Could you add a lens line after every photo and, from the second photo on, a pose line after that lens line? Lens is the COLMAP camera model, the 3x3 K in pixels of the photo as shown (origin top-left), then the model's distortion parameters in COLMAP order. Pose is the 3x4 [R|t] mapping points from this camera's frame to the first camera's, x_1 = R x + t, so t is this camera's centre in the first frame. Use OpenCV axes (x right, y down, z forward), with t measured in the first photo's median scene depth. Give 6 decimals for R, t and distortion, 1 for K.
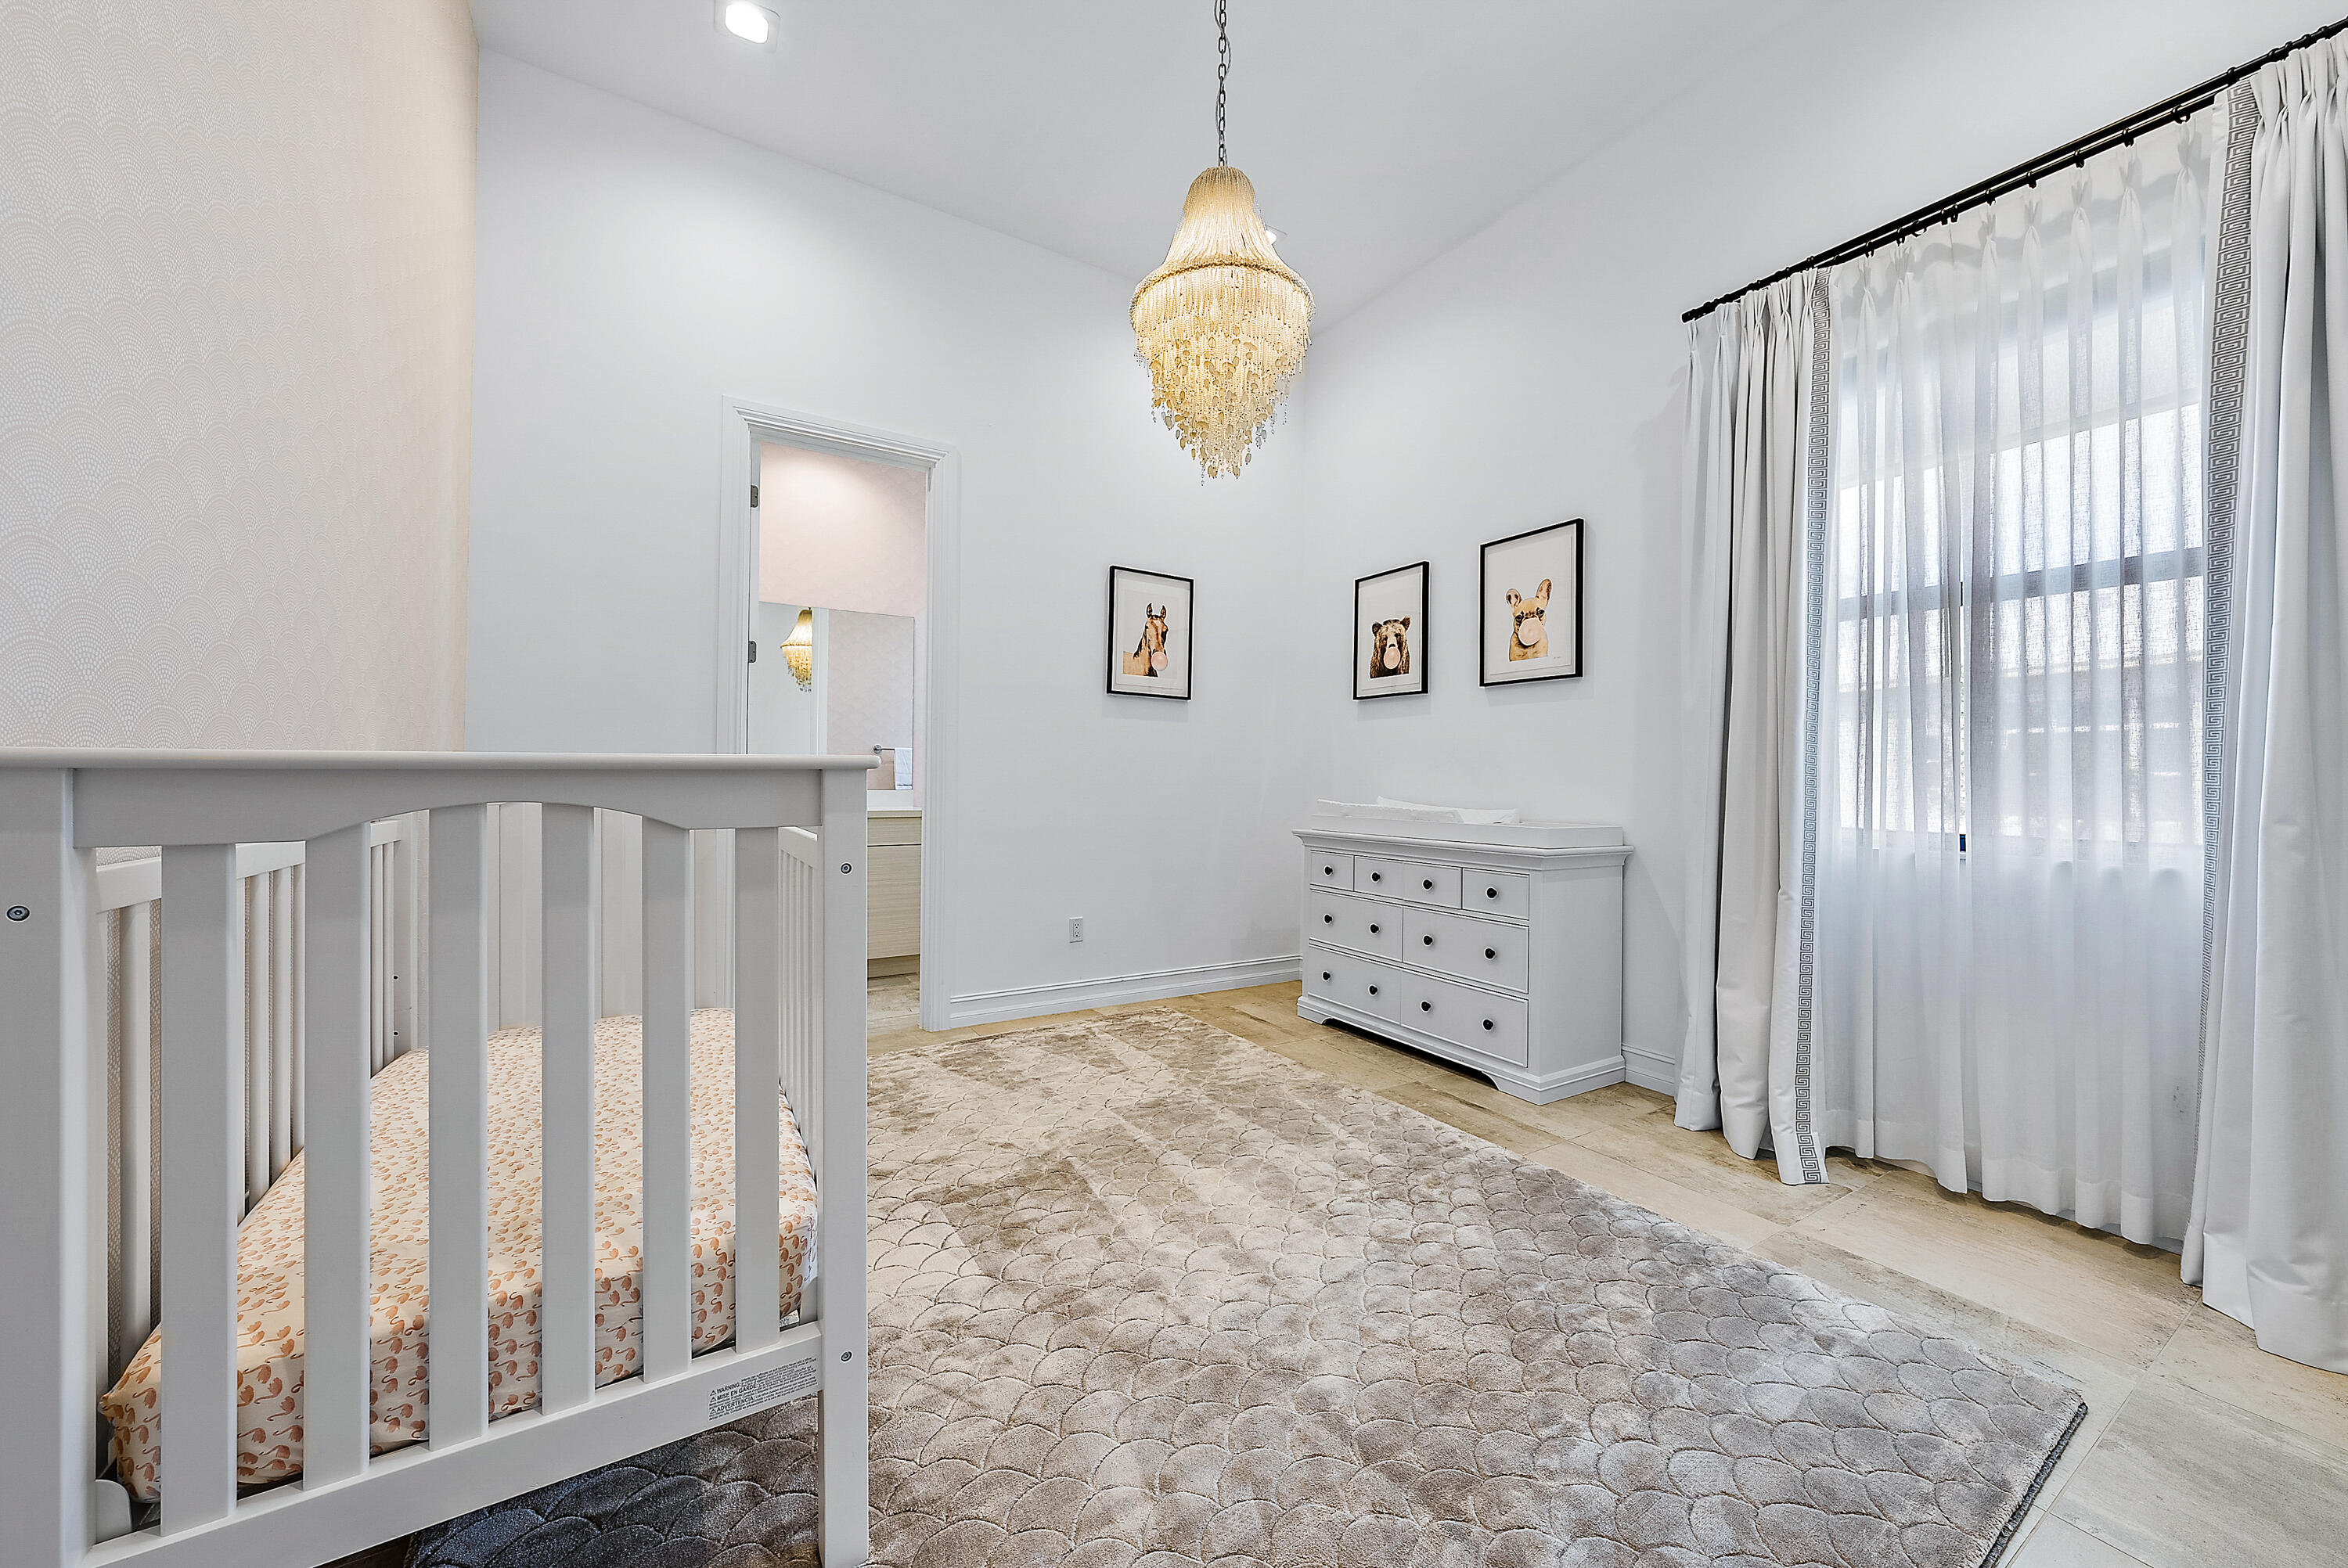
lens RADIAL K [[864.4, 0, 1185.4], [0, 864.4, 784.8], [0, 0, 1]] dist [-0.000444, -0.000027]
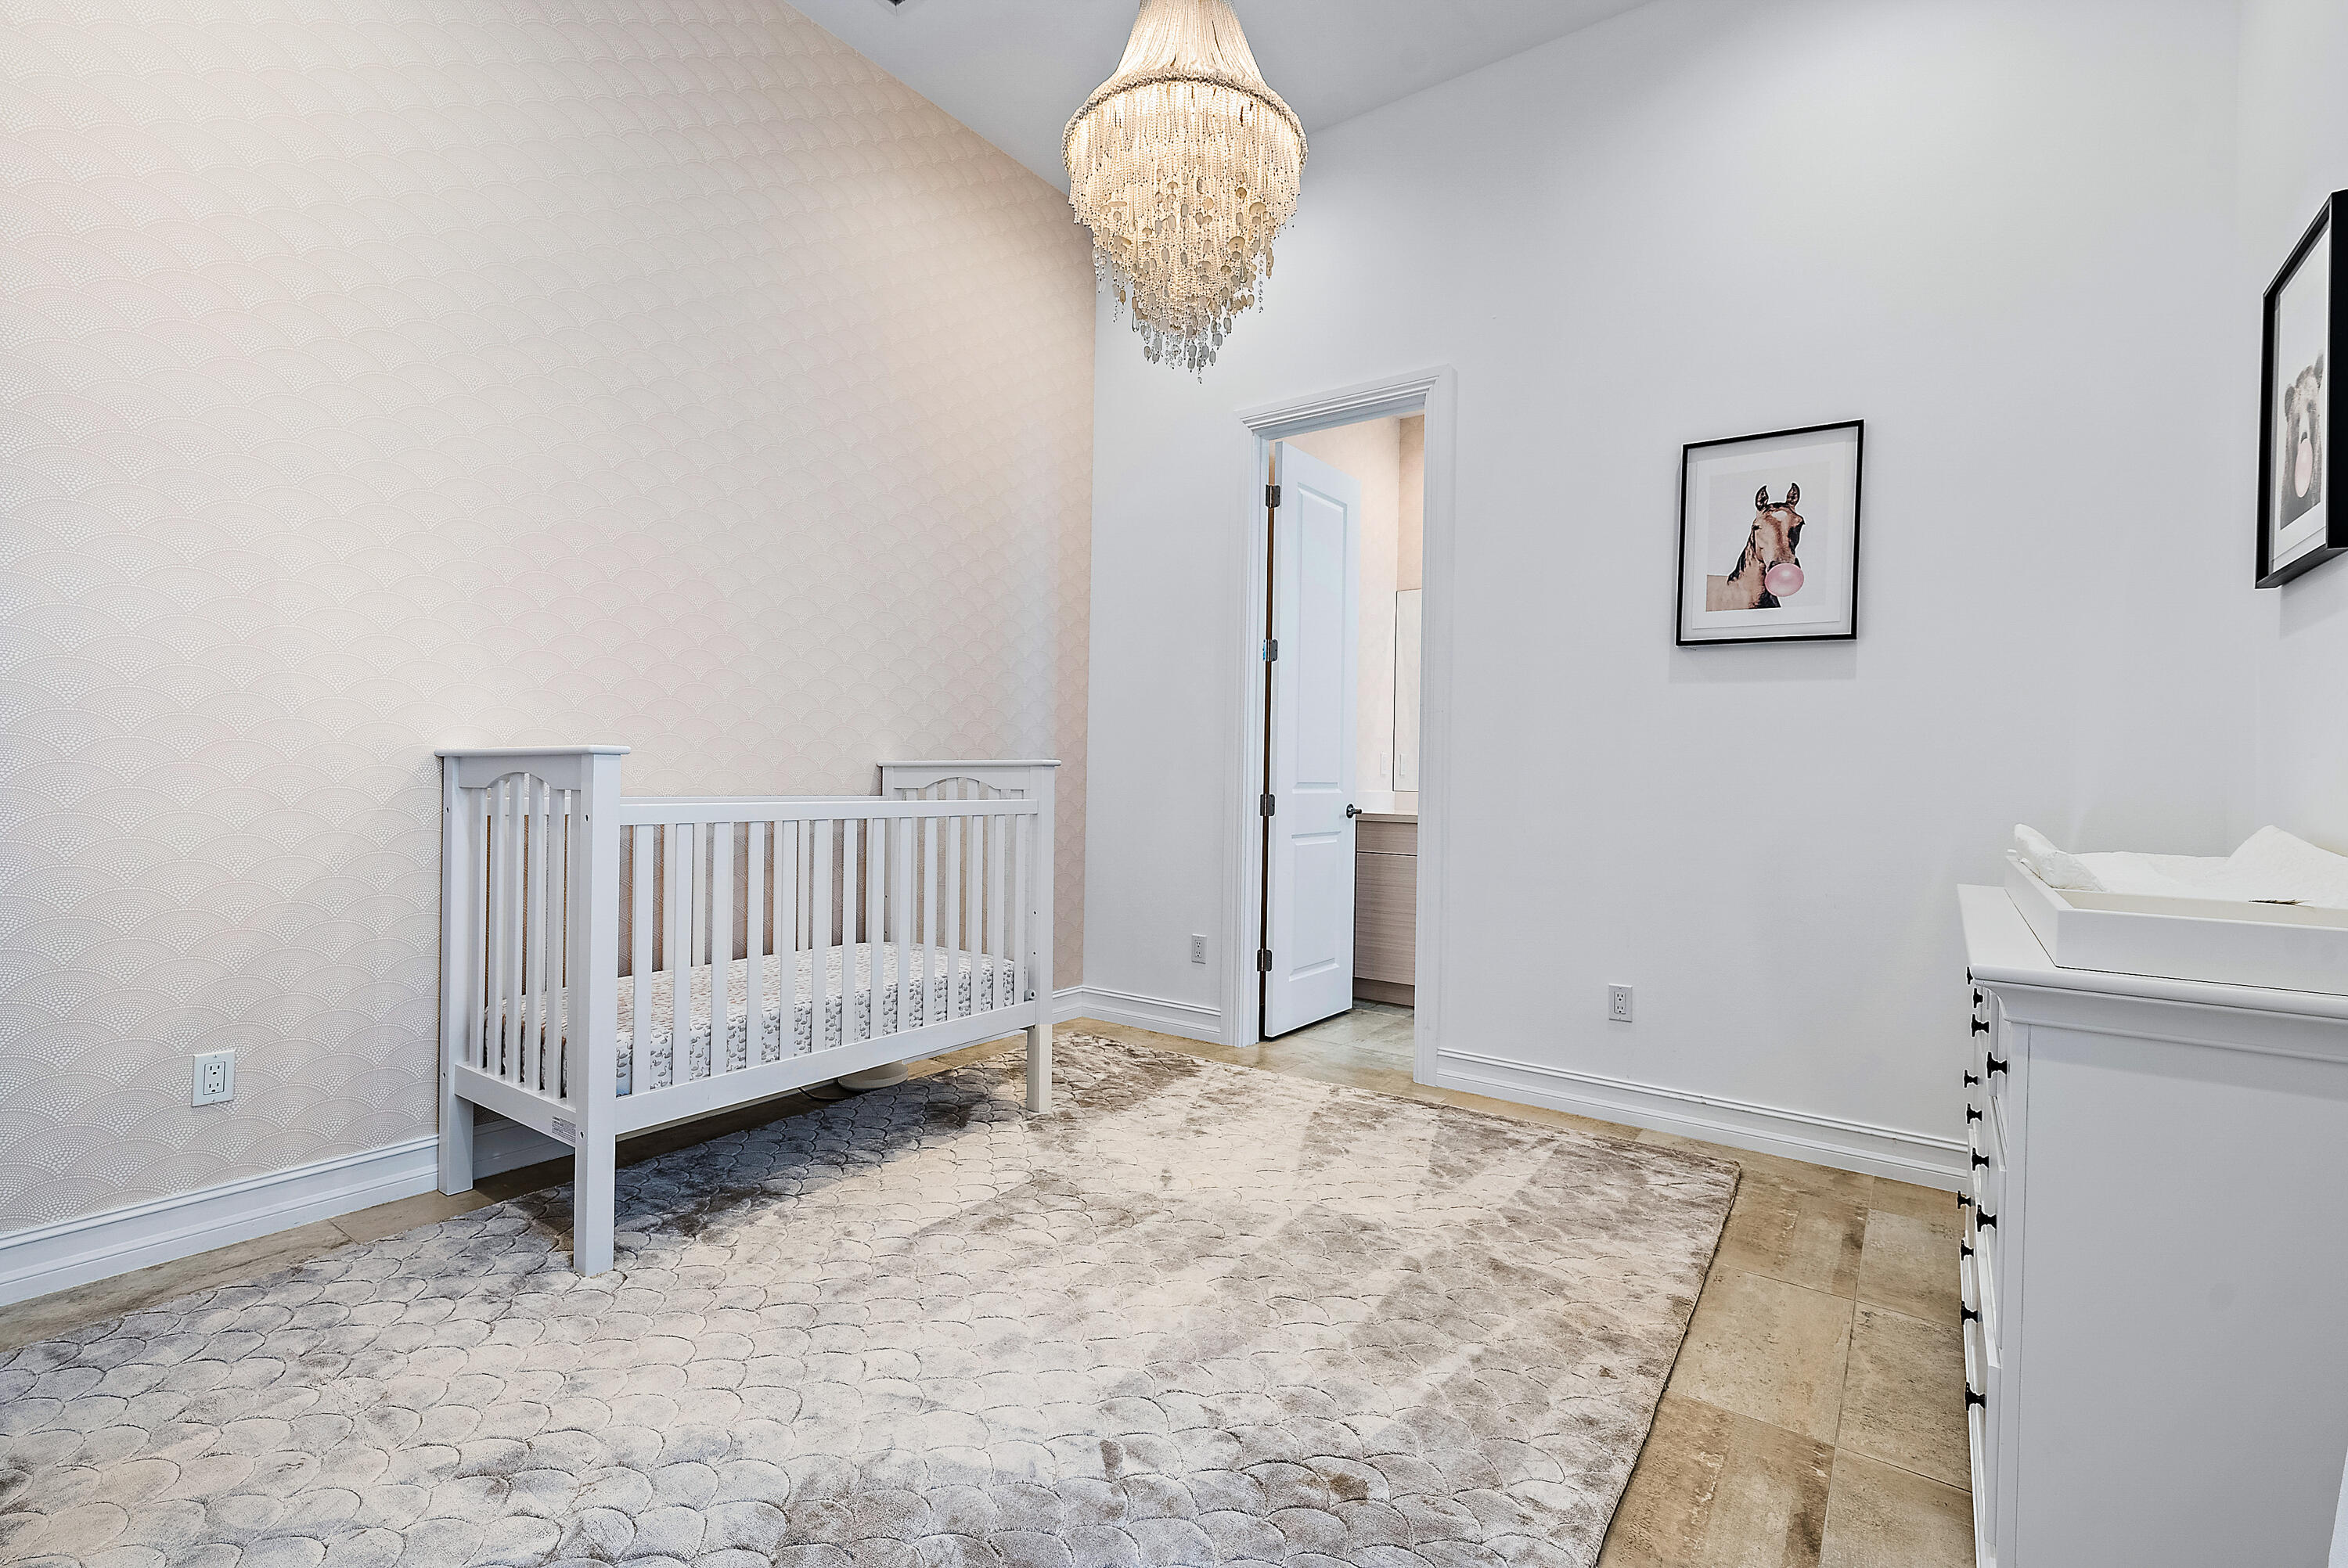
lens RADIAL K [[1064.7, 0, 1177.0], [0, 1064.7, 777.4], [0, 0, 1]] dist [0.004115, 0.000241]
pose [[0.372537, 0.003528, -0.928011, 0.539715], [-0.019911, 0.999793, -0.004192, 0.002844], [0.927804, 0.020039, 0.372530, 0.385139]]
